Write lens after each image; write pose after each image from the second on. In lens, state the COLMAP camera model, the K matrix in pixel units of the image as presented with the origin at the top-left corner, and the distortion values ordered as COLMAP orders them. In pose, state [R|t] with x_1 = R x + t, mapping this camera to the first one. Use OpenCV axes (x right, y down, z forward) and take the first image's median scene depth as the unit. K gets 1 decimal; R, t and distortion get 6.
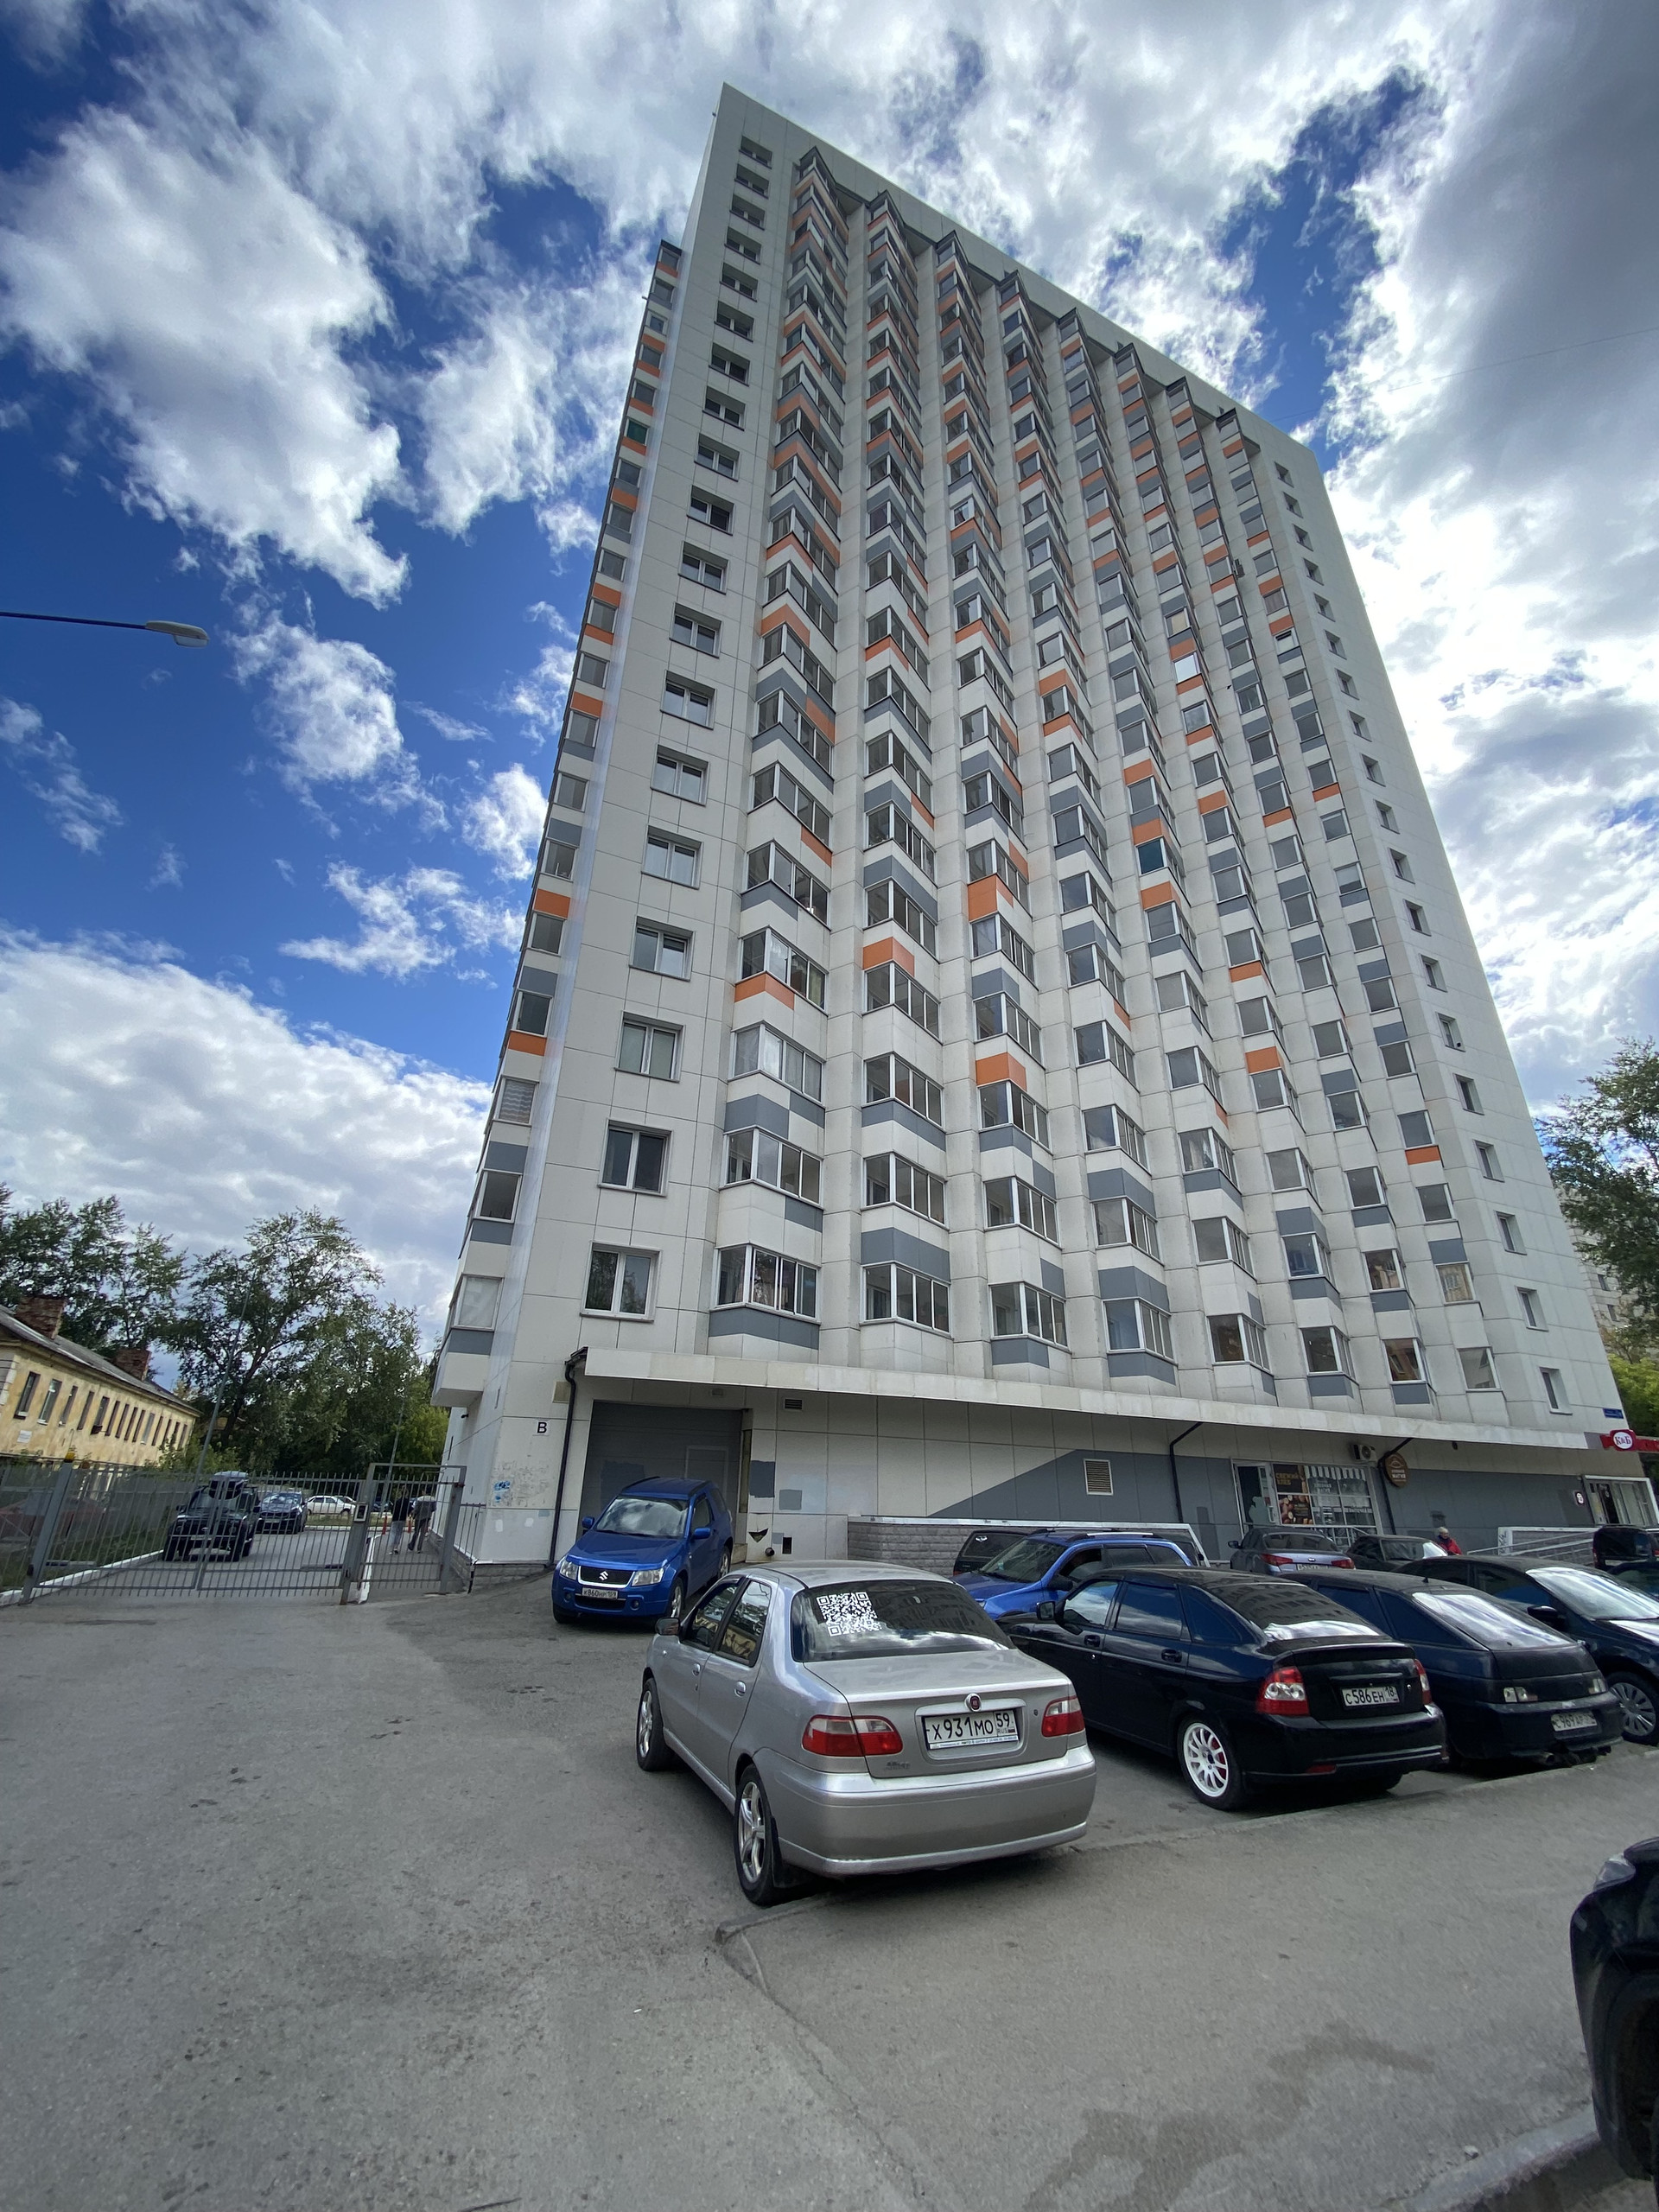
lens RADIAL K [[902.2, 0, 836.6], [0, 902.2, 1112.1], [0, 0, 1]] dist [-0.003439, -0.004447]
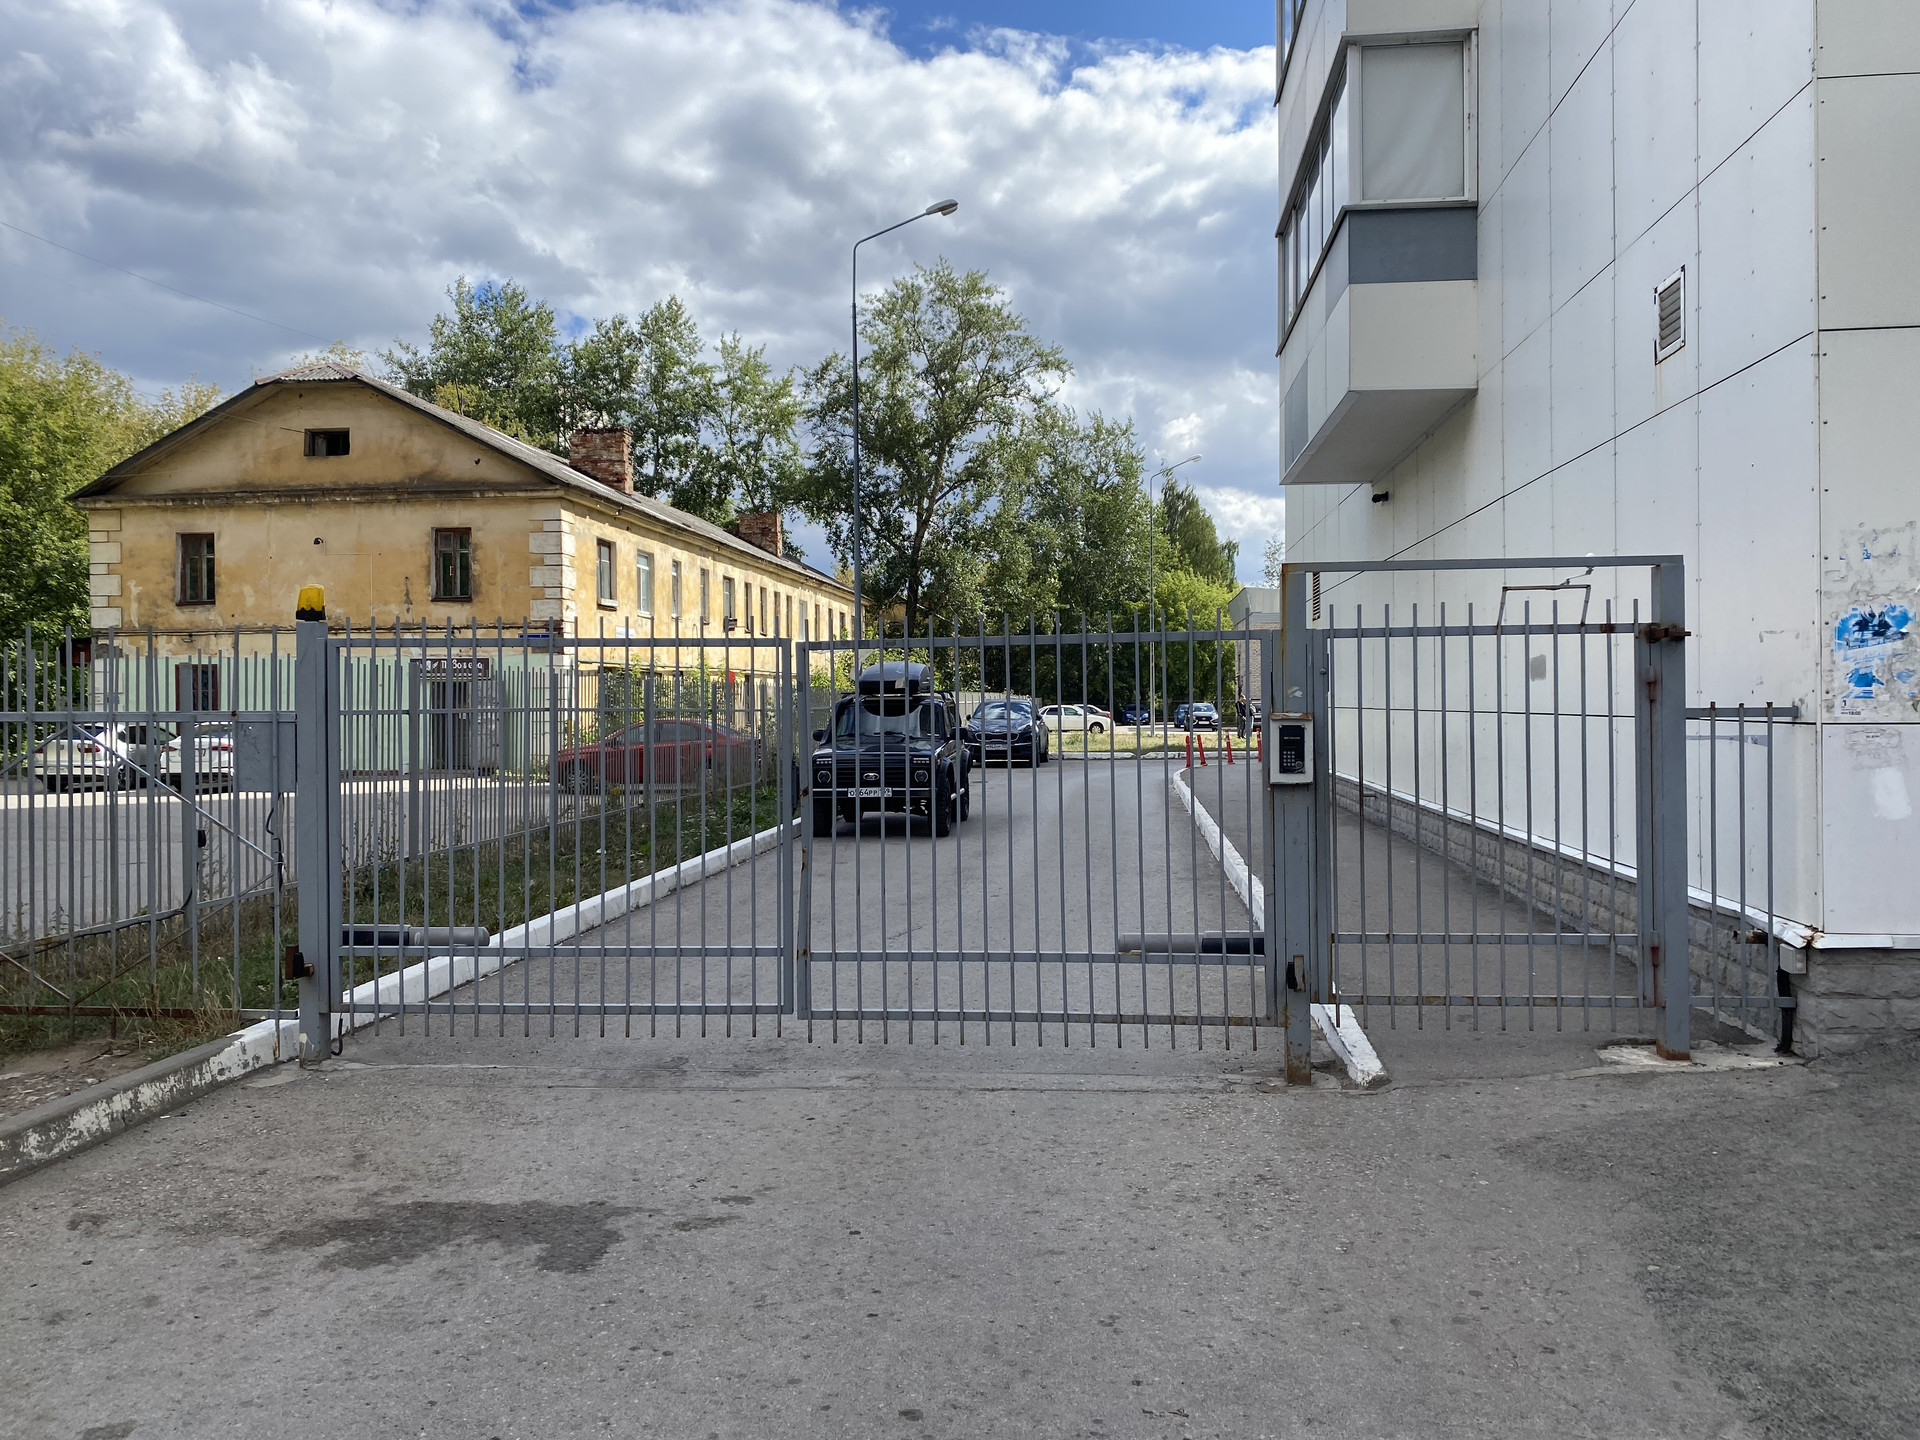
lens RADIAL K [[1474.1, 0, 960.9], [0, 1474.1, 714.4], [0, 0, 1]] dist [-0.002077, -0.012613]
pose [[0.855369, -0.027360, -0.517295, -0.074817], [0.234751, 0.910652, 0.340007, 0.051941], [0.461774, -0.412267, 0.785367, 0.122297]]
